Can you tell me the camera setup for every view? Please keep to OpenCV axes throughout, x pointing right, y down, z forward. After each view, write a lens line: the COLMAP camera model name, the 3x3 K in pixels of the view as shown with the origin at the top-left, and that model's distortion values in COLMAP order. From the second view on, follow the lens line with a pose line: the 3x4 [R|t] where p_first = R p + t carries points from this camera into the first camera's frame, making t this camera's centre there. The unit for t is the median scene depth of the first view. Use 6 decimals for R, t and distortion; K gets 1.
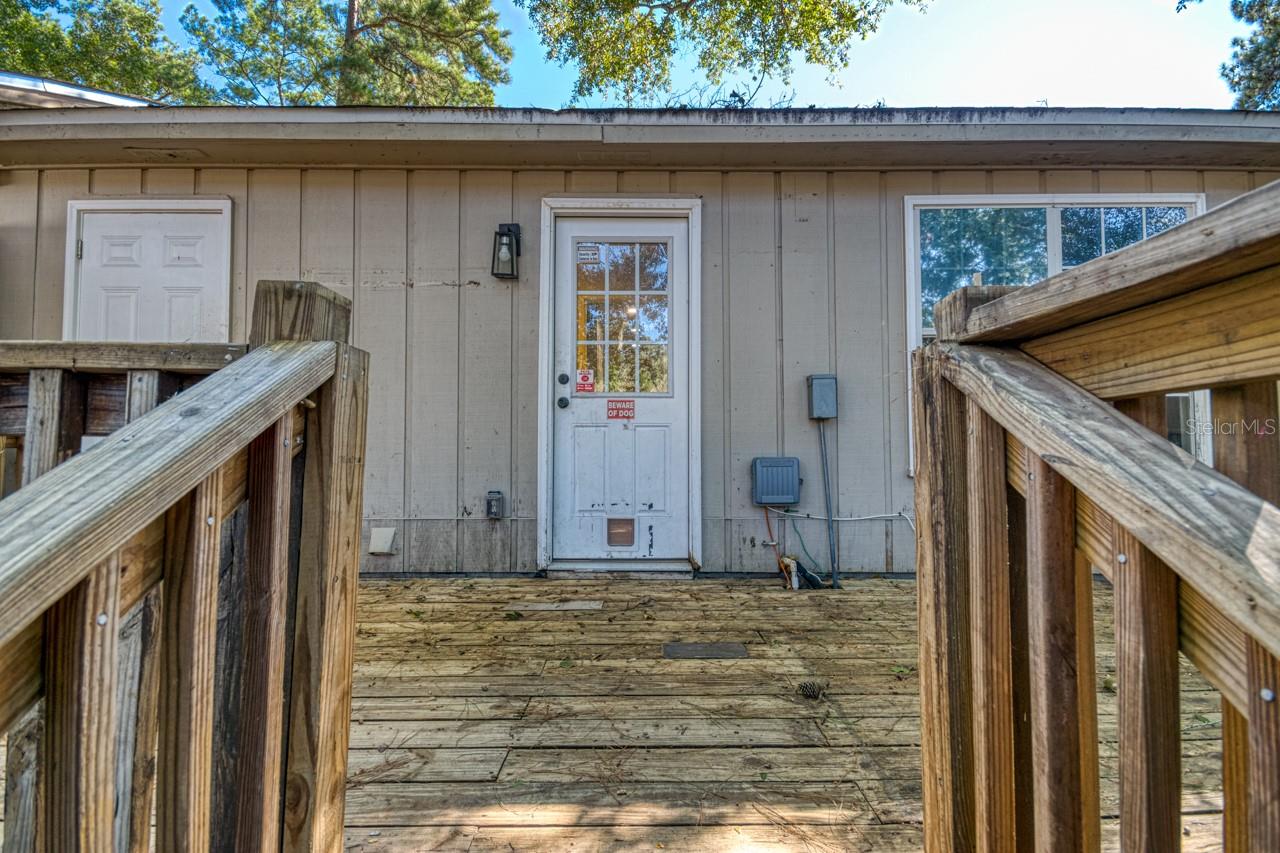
lens RADIAL K [[566.4, 0, 650.1], [0, 566.4, 425.8], [0, 0, 1]] dist [0.020315, -0.012238]
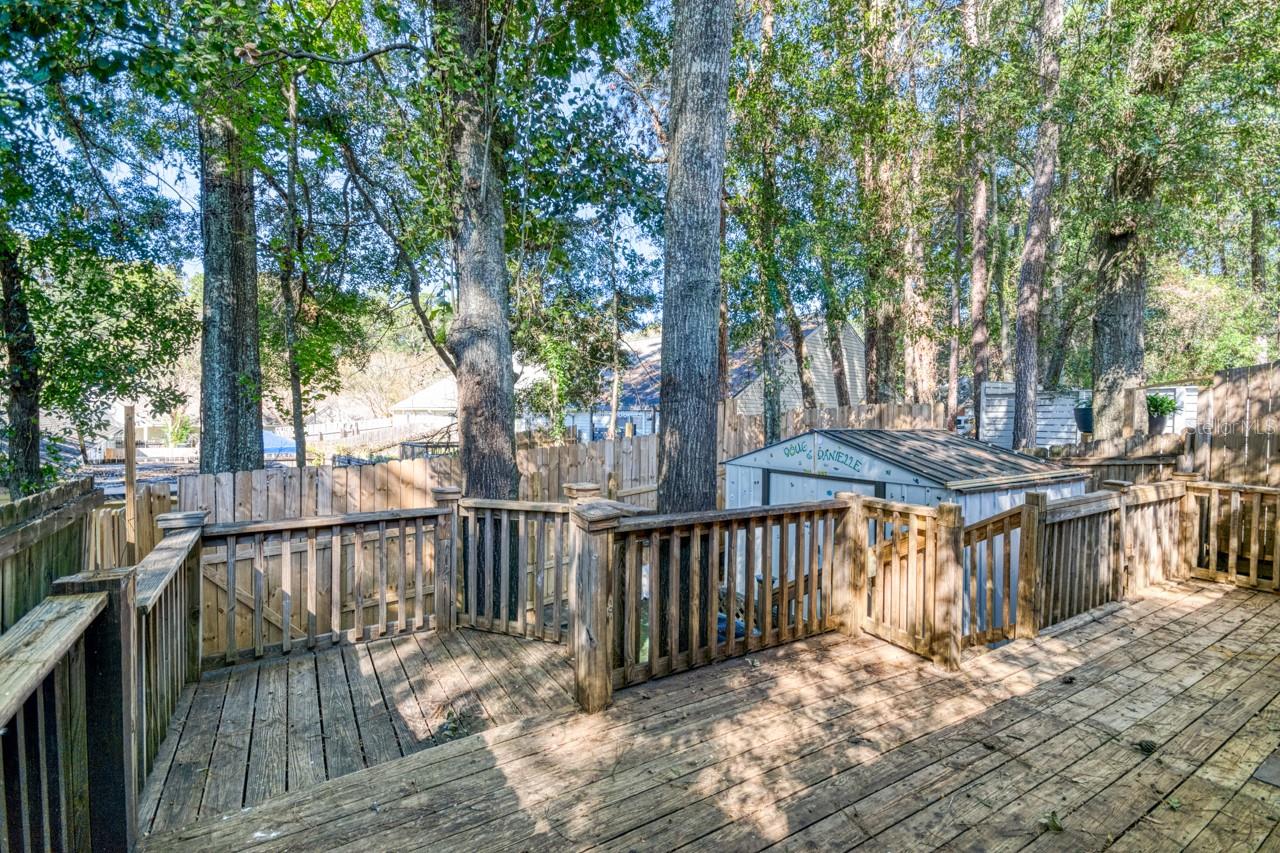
lens RADIAL K [[566.4, 0, 639.0], [0, 566.4, 421.0], [0, 0, 1]] dist [0.020315, -0.012238]
pose [[-0.857654, 0.001106, -0.514226, 1.169063], [0.009042, 0.999875, -0.012931, -0.200936], [0.514147, -0.015741, -0.857557, 0.860655]]
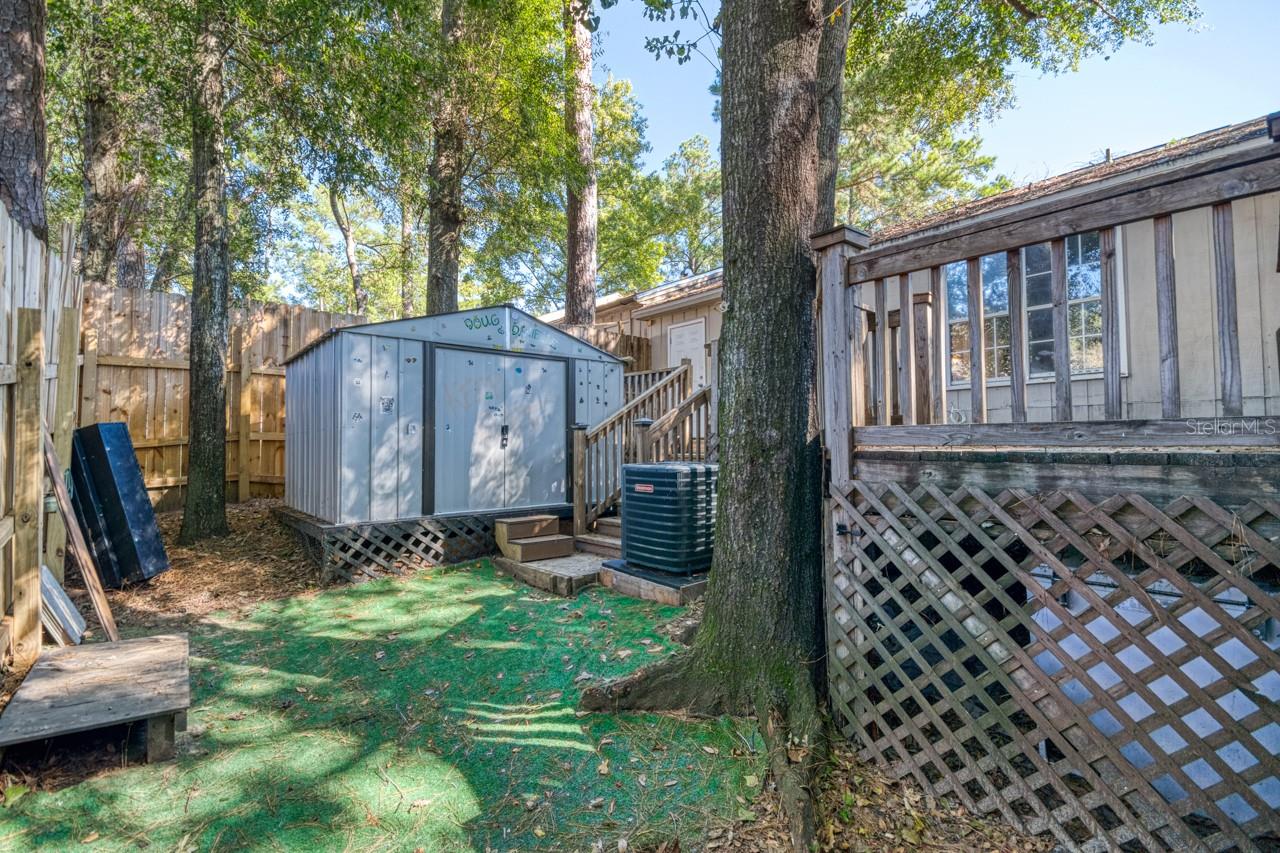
lens RADIAL K [[566.4, 0, 644.6], [0, 566.4, 421.9], [0, 0, 1]] dist [0.020315, -0.012238]
pose [[0.655976, -0.036358, -0.753906, 1.338721], [0.035404, 0.999222, -0.017384, 0.207087], [0.753951, -0.015288, 0.656752, -1.259946]]
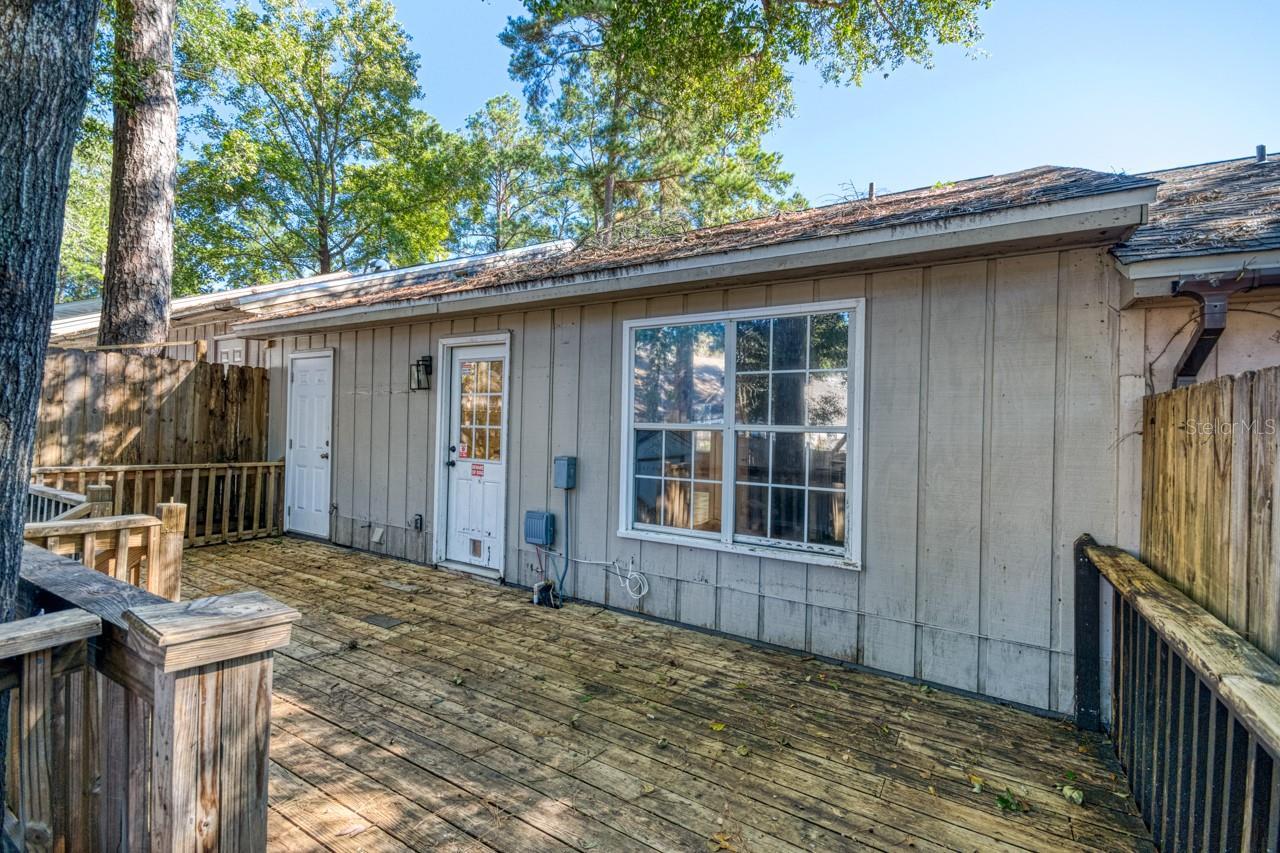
lens RADIAL K [[566.4, 0, 641.8], [0, 566.4, 426.0], [0, 0, 1]] dist [0.020315, -0.012238]
pose [[0.847605, 0.021067, -0.530209, 1.191664], [-0.005757, 0.999518, 0.030511, -0.206179], [0.530596, -0.022809, 0.847318, -0.085914]]
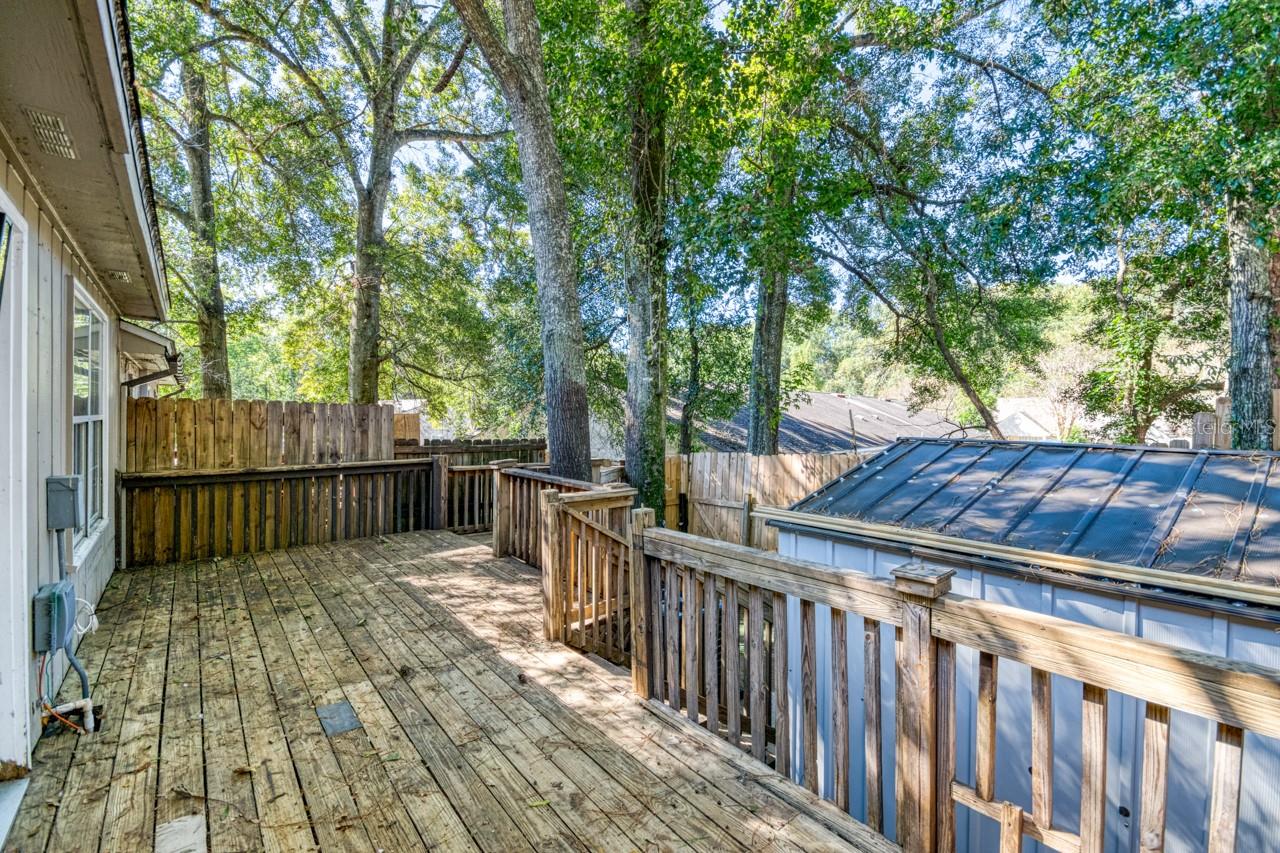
lens RADIAL K [[566.4, 0, 639.3], [0, 566.4, 421.2], [0, 0, 1]] dist [0.020315, -0.012238]
pose [[-0.619229, -0.015682, 0.785054, -0.887386], [-0.042336, 0.999013, -0.013437, -0.195392], [-0.784068, -0.041557, -0.619282, 0.851862]]
